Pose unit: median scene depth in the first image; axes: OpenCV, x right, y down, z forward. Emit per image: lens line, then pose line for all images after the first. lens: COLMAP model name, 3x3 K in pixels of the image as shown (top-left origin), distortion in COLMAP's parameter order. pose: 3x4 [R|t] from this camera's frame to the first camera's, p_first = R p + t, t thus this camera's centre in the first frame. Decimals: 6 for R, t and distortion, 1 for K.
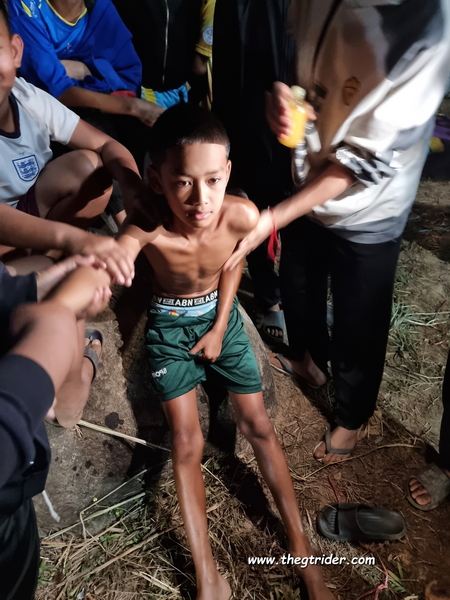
lens RADIAL K [[419.0, 0, 221.2], [0, 419.0, 300.7], [0, 0, 1]] dist [-0.006349, 0.007191]
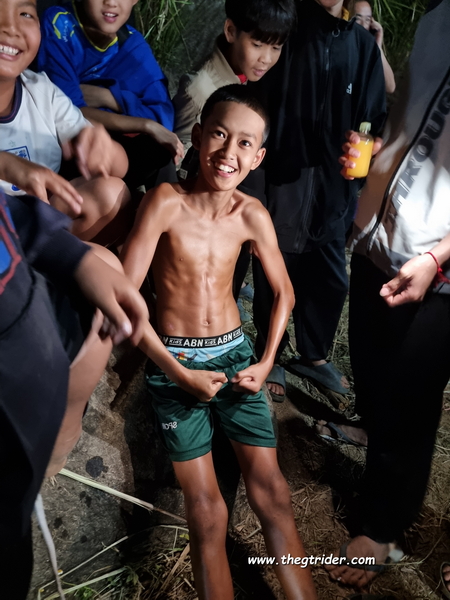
lens RADIAL K [[419.0, 0, 230.2], [0, 419.0, 300.9], [0, 0, 1]] dist [-0.006349, 0.007191]
pose [[0.998122, 0.060713, -0.008192, -0.013849], [-0.061263, 0.988700, -0.136816, 0.066016], [-0.000208, 0.137061, 0.990563, 0.163897]]
